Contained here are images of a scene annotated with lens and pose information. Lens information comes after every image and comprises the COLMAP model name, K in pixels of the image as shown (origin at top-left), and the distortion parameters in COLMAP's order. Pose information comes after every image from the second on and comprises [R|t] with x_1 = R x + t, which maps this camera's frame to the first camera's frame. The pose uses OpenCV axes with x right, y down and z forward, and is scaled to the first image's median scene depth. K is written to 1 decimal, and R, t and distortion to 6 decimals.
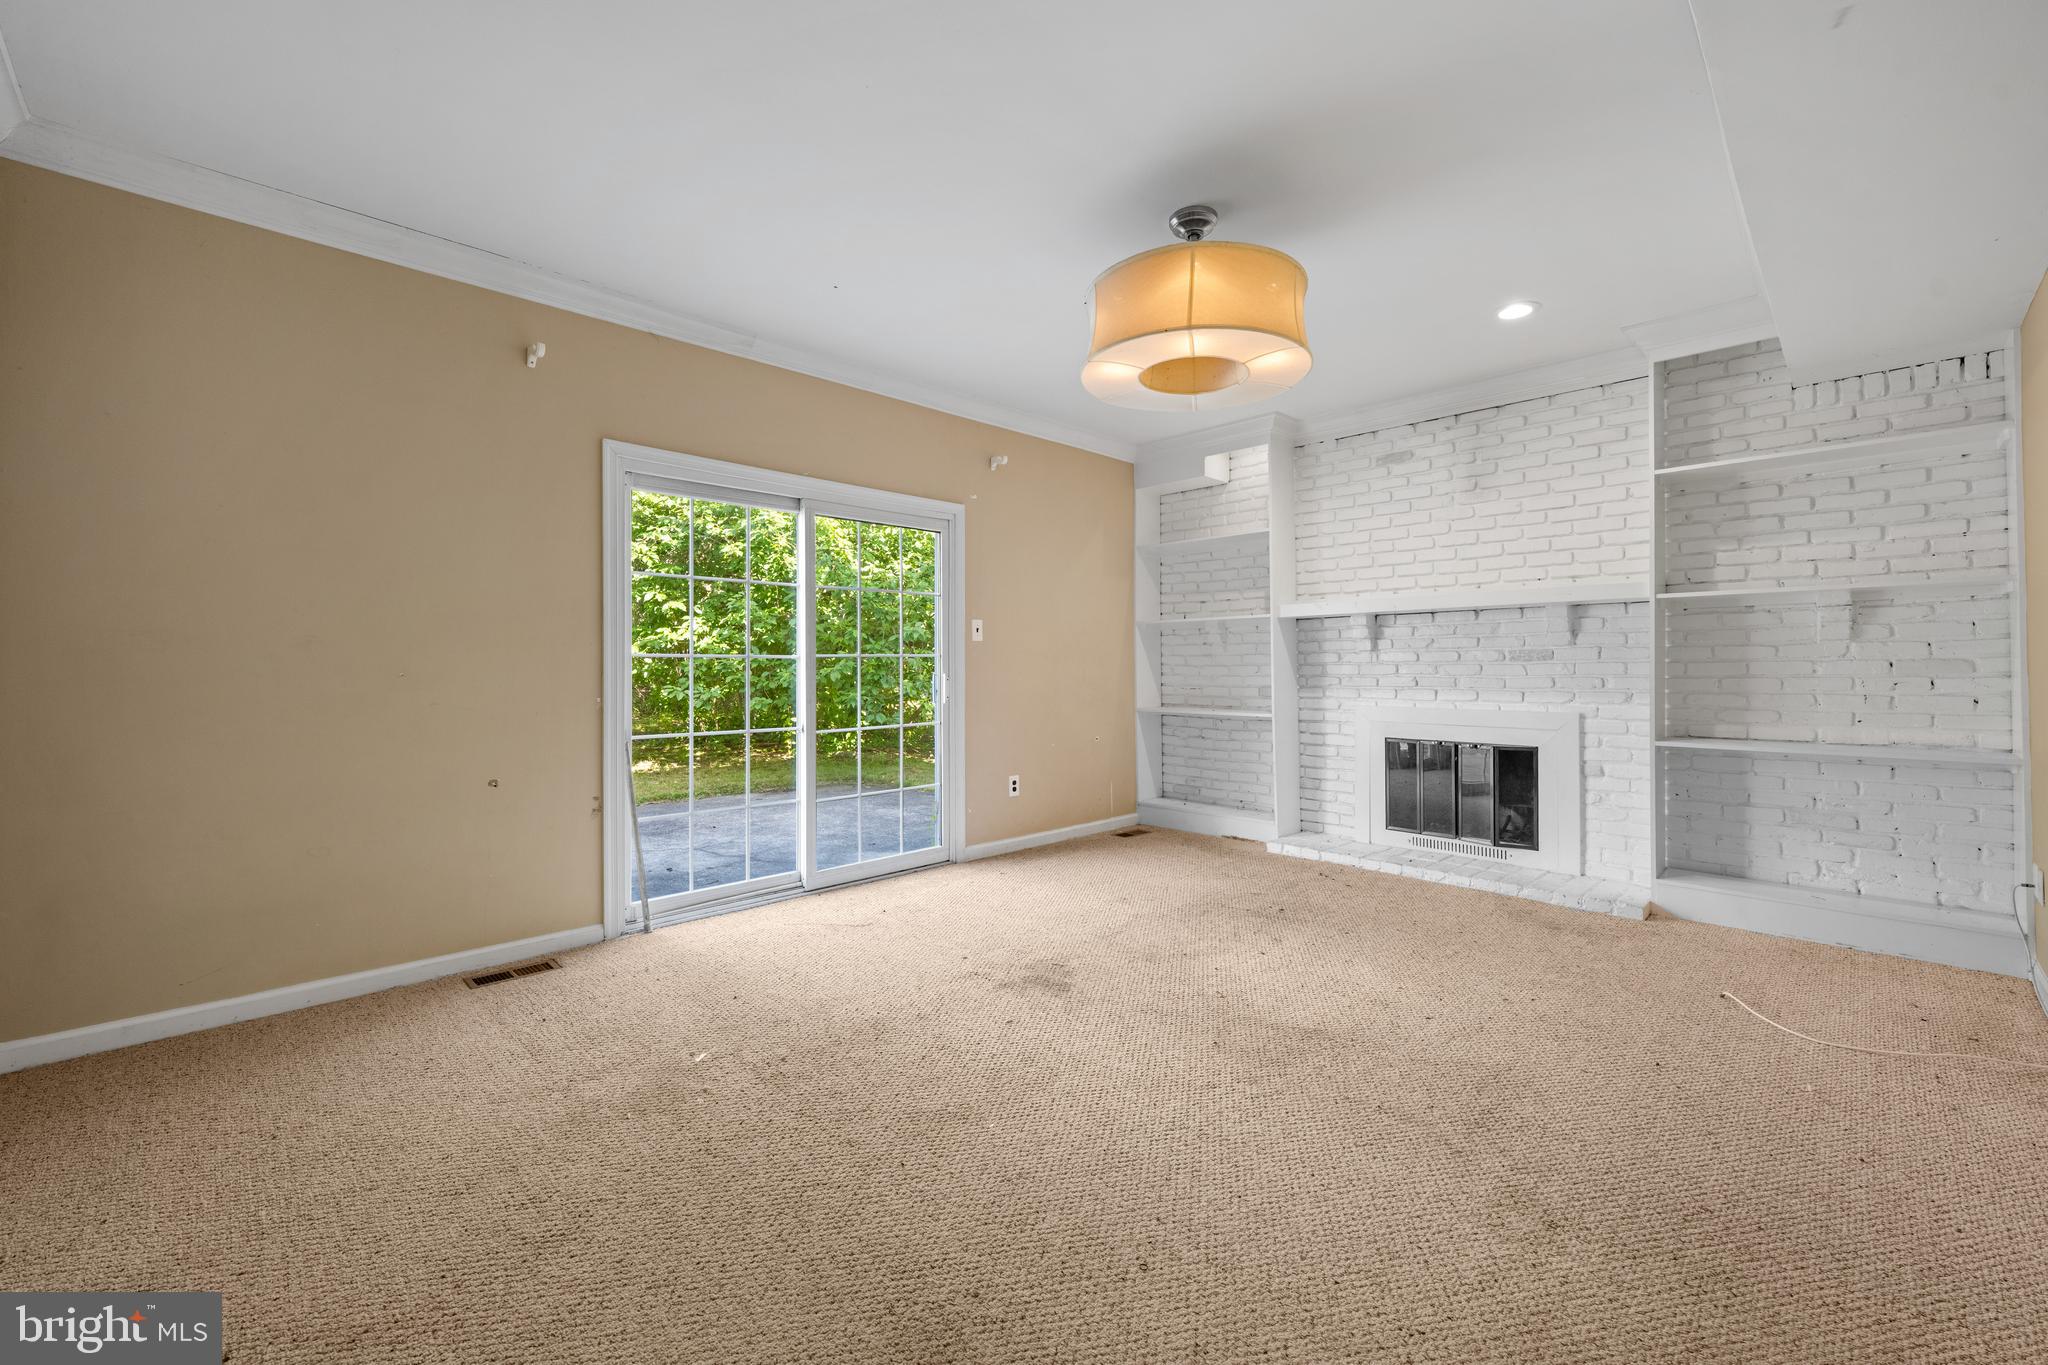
lens RADIAL K [[817.9, 0, 1039.0], [0, 817.9, 664.7], [0, 0, 1]] dist [-0.000331, 0.000026]
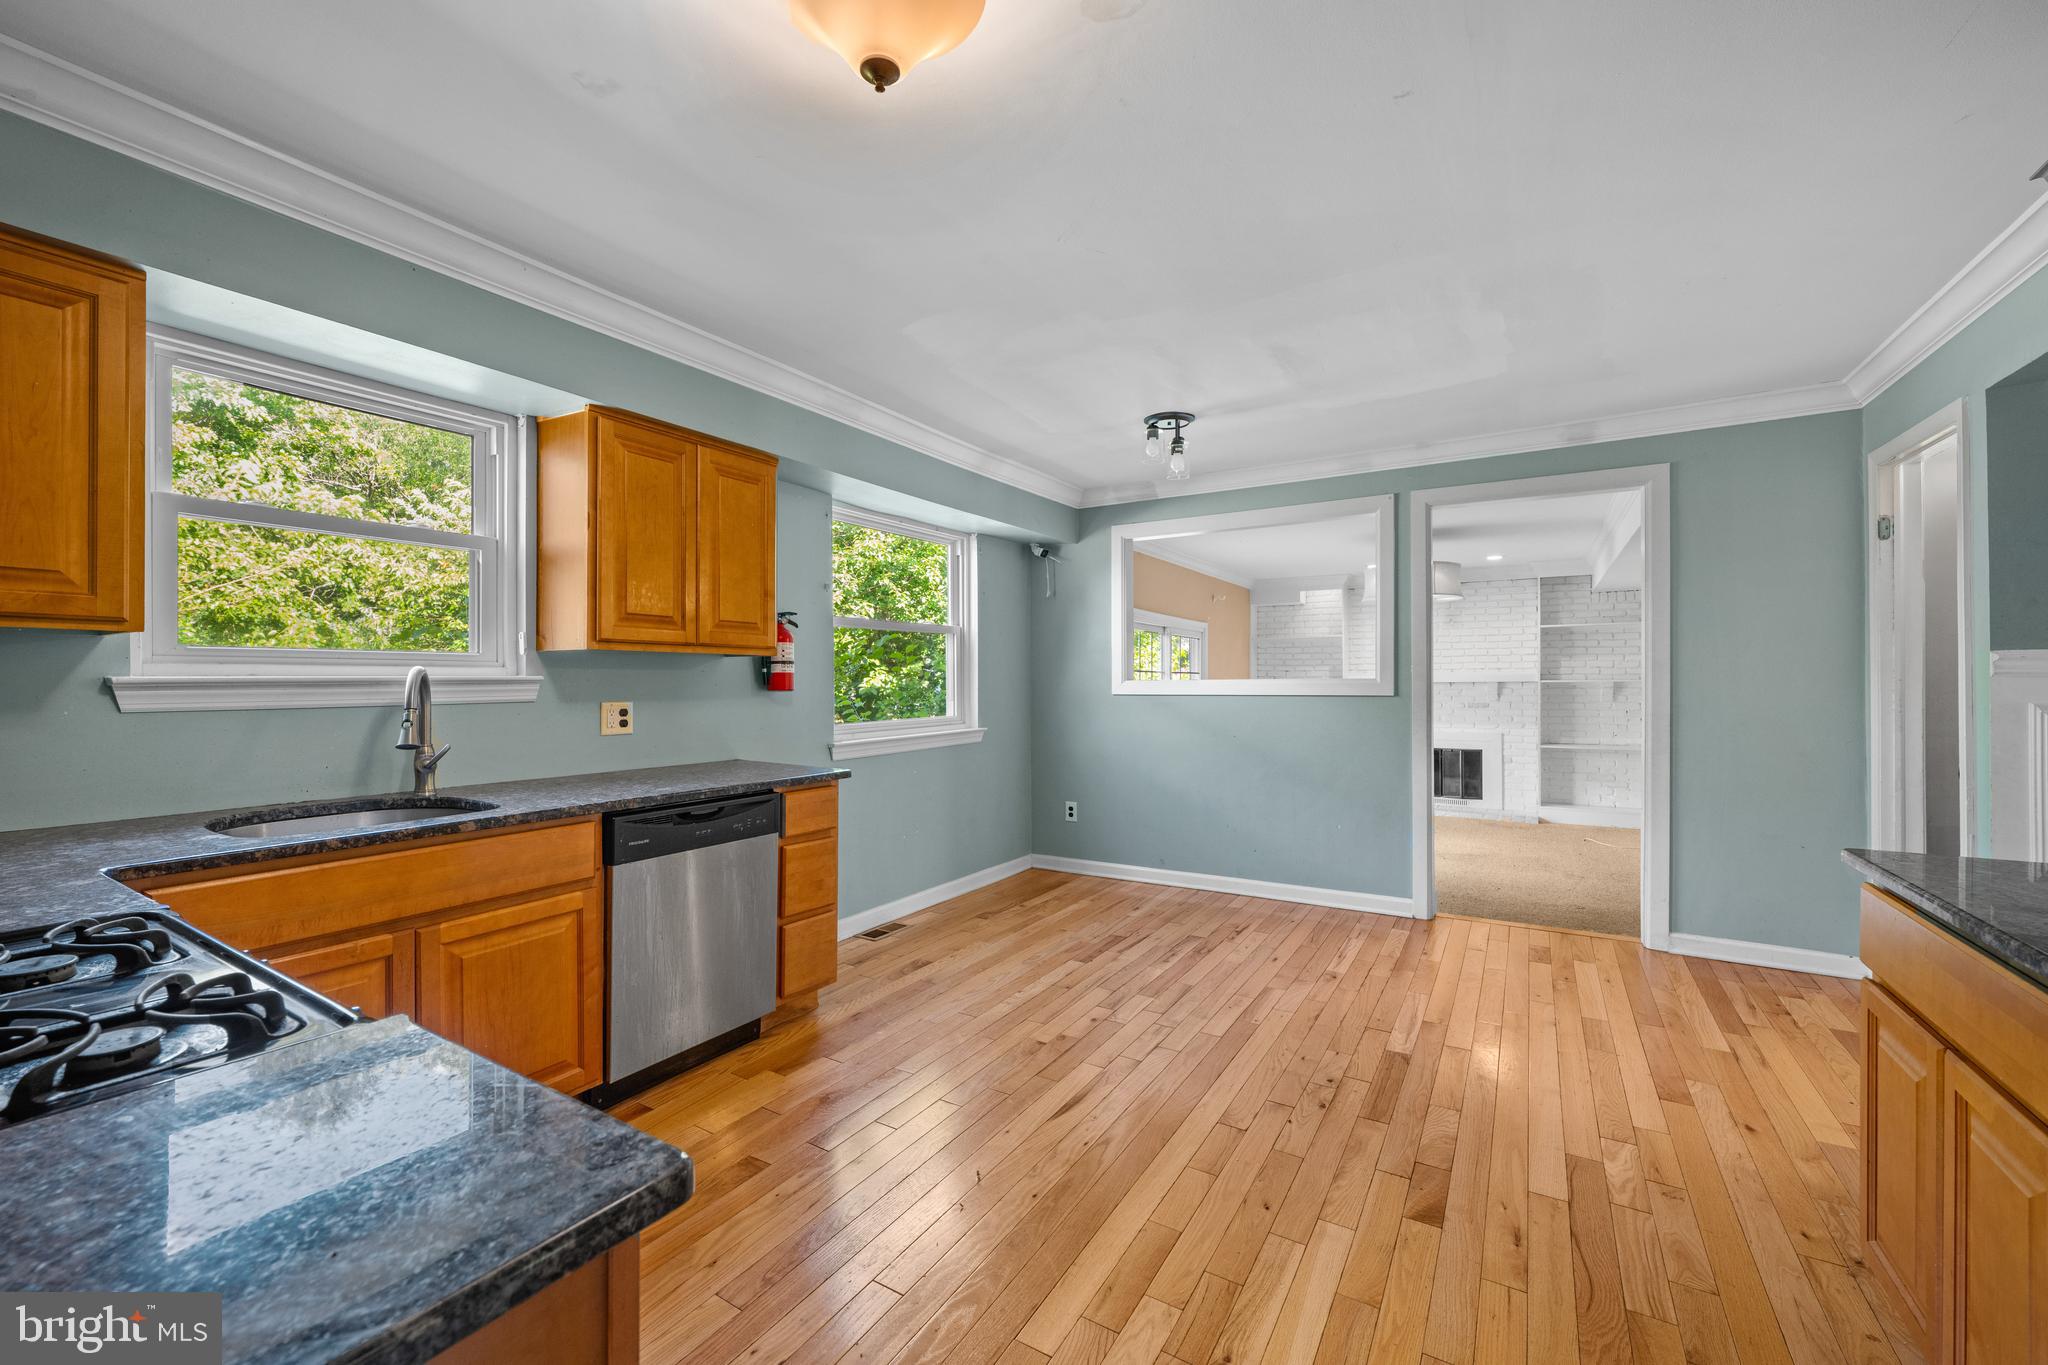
lens RADIAL K [[817.9, 0, 1036.1], [0, 817.9, 685.1], [0, 0, 1]] dist [-0.000331, 0.000026]
pose [[0.969056, -0.000339, 0.246840, -1.149693], [0.000652, 0.999999, -0.001186, -0.070920], [-0.246839, 0.001310, 0.969056, -0.841981]]
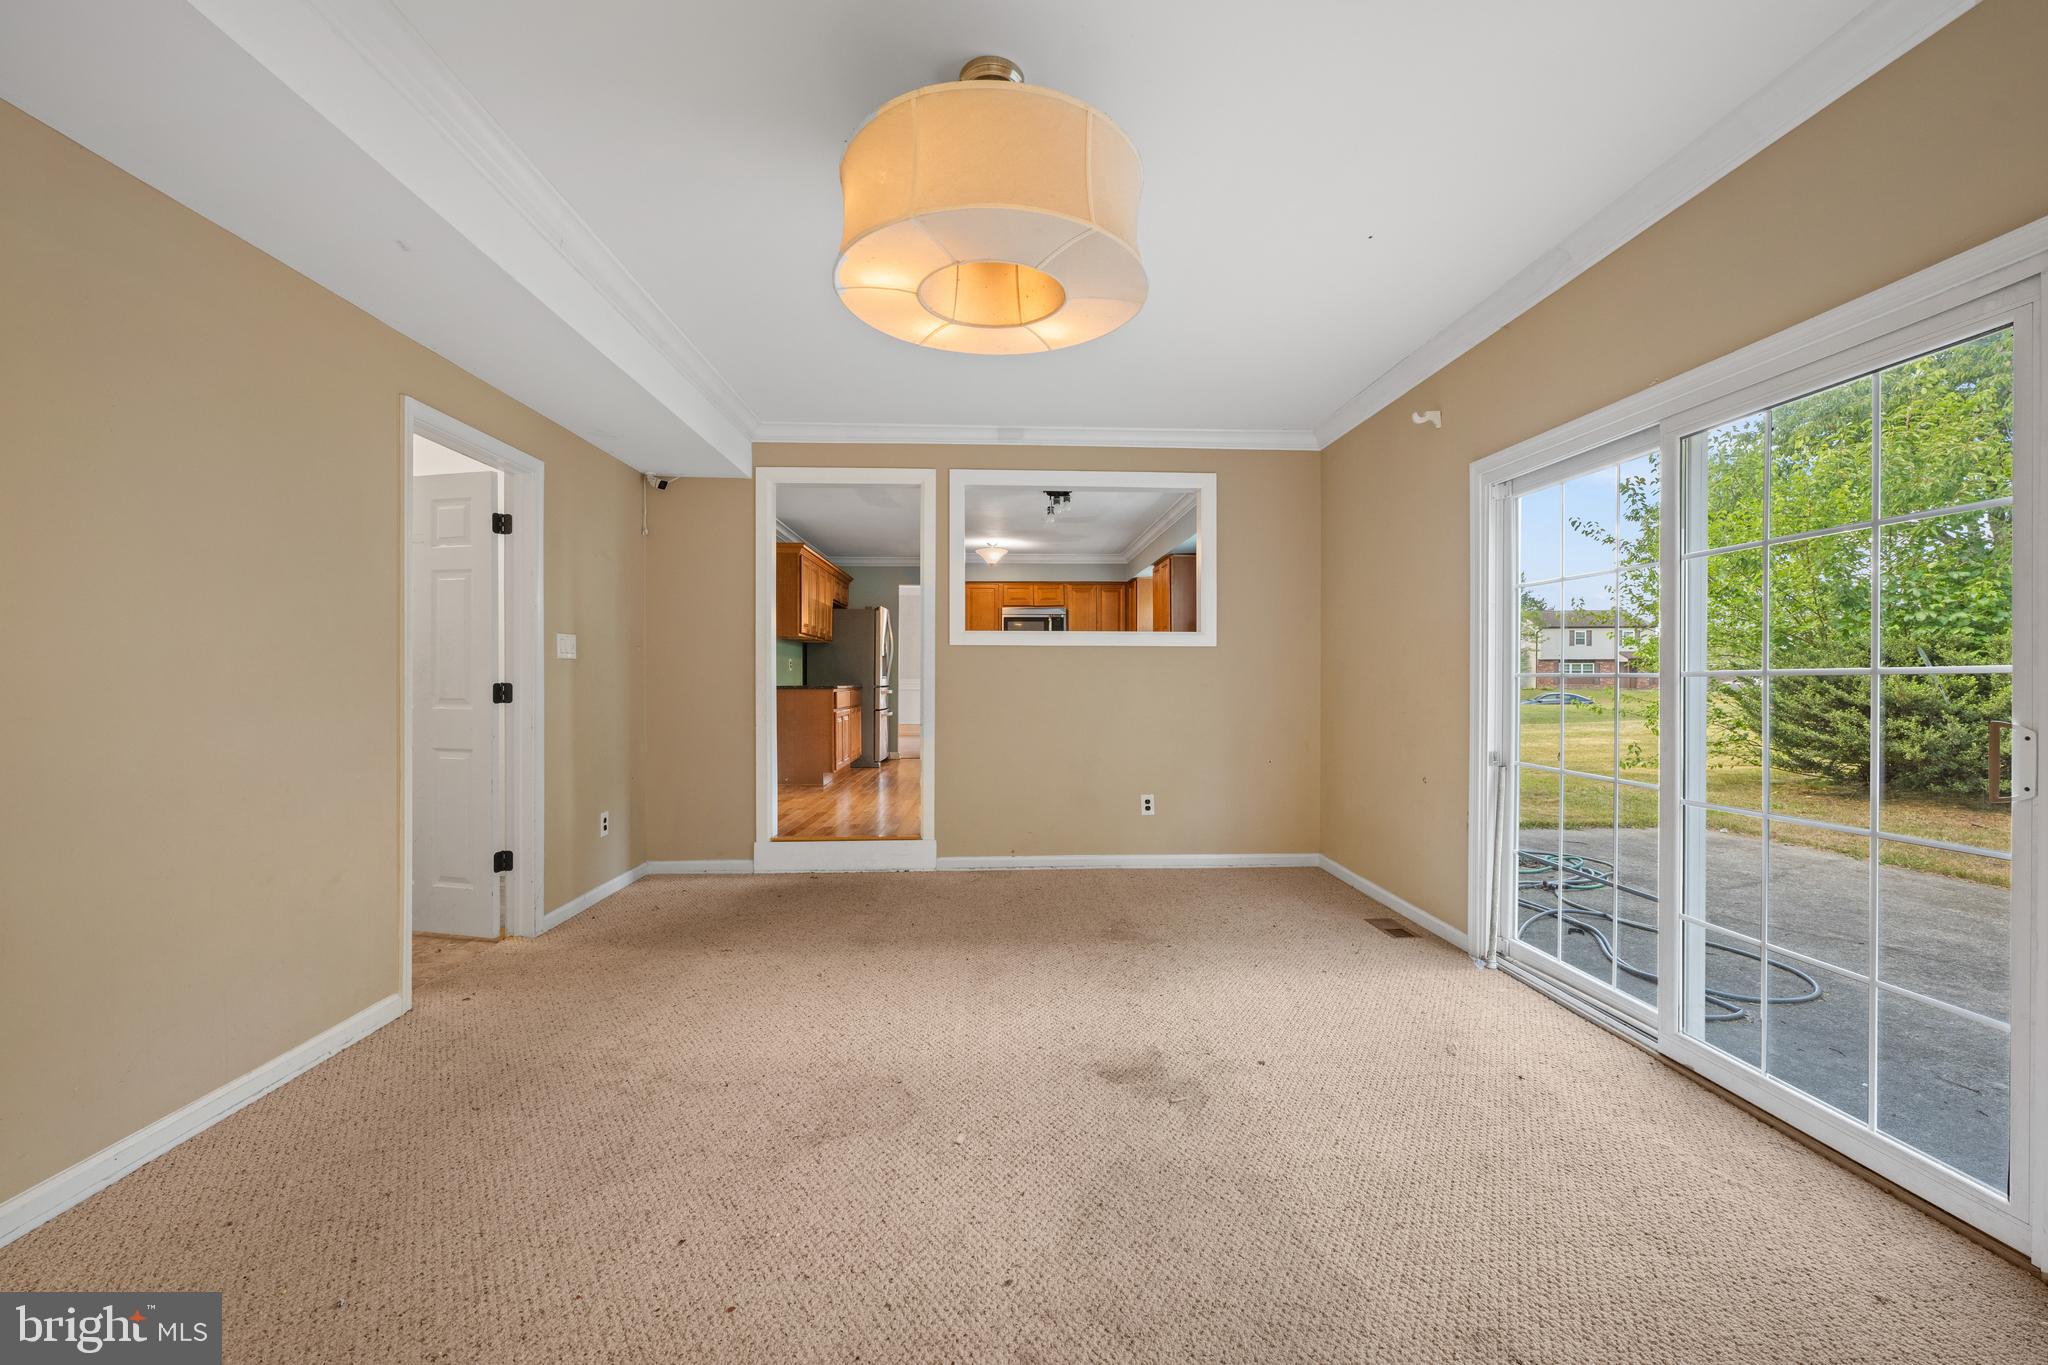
lens RADIAL K [[817.9, 0, 1021.0], [0, 817.9, 683.7], [0, 0, 1]] dist [-0.000331, 0.000026]
pose [[-0.675434, 0.010131, -0.737350, 0.541992], [0.001637, 0.999924, 0.012239, -0.013155], [0.737418, 0.007060, -0.675400, 1.149067]]
